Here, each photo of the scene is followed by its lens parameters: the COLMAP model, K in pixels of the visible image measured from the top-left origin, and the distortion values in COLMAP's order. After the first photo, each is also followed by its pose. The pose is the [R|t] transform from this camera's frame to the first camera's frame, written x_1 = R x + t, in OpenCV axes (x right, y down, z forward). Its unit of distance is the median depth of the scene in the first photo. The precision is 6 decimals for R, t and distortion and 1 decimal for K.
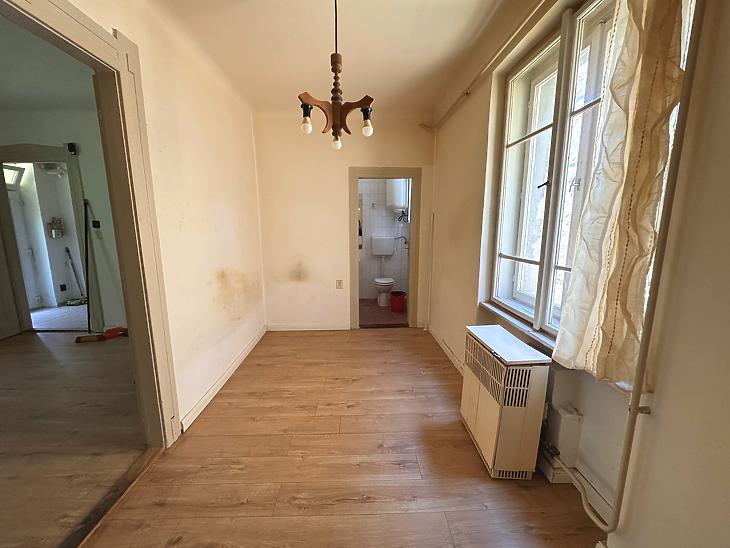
lens RADIAL K [[293.0, 0, 364.9], [0, 293.0, 274.4], [0, 0, 1]] dist [-0.004131, -0.000148]
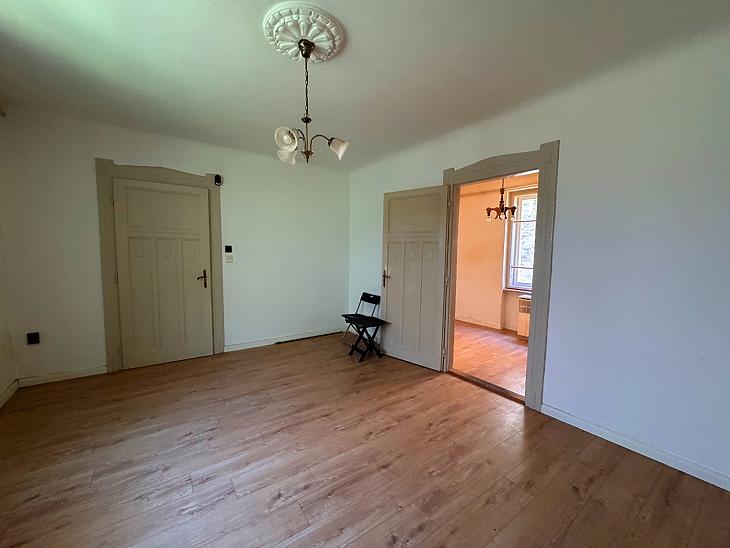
lens RADIAL K [[293.0, 0, 364.9], [0, 293.0, 274.4], [0, 0, 1]] dist [-0.004131, -0.000148]
pose [[0.829380, -0.031966, 0.557770, -2.187647], [0.076213, 0.995502, -0.056273, 0.040220], [-0.553463, 0.089181, 0.828086, -0.328749]]
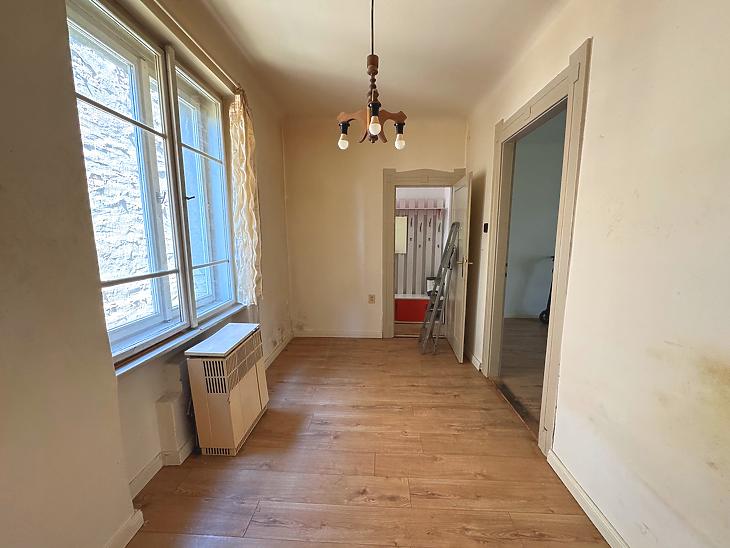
lens RADIAL K [[293.0, 0, 364.9], [0, 293.0, 274.4], [0, 0, 1]] dist [-0.004131, -0.000148]
pose [[-0.997167, -0.006536, 0.074932, -0.128785], [0.016296, 0.953786, 0.300045, -0.306483], [-0.073430, 0.300416, -0.950977, 1.835431]]
